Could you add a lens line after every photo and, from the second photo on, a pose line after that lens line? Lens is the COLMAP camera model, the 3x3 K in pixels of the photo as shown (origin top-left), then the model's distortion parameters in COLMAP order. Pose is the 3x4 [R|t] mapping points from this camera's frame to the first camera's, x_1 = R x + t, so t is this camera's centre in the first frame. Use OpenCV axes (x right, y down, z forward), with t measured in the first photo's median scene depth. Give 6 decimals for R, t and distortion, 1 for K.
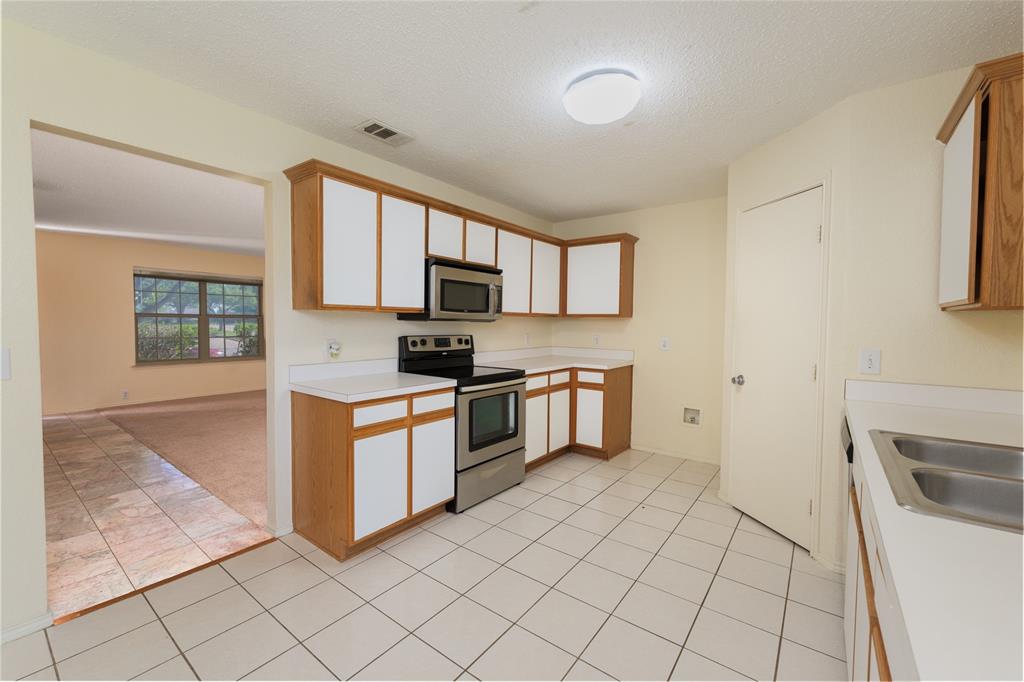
lens RADIAL K [[415.6, 0, 512.0], [0, 415.6, 341.0], [0, 0, 1]] dist [0.000531, -0.000100]
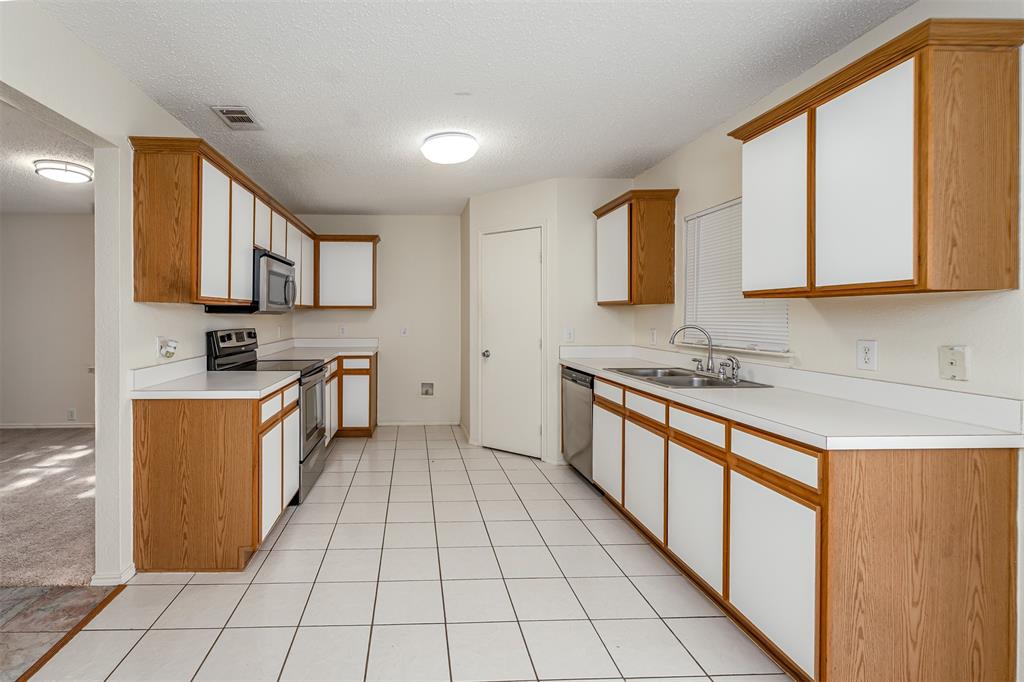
lens RADIAL K [[369.3, 0, 510.8], [0, 369.3, 317.4], [0, 0, 1]] dist [-0.000086, -0.000032]
pose [[0.777426, -0.016572, 0.628757, -0.259281], [0.036949, 0.999130, -0.019352, -0.001393], [-0.627889, 0.038276, 0.777361, -0.029446]]
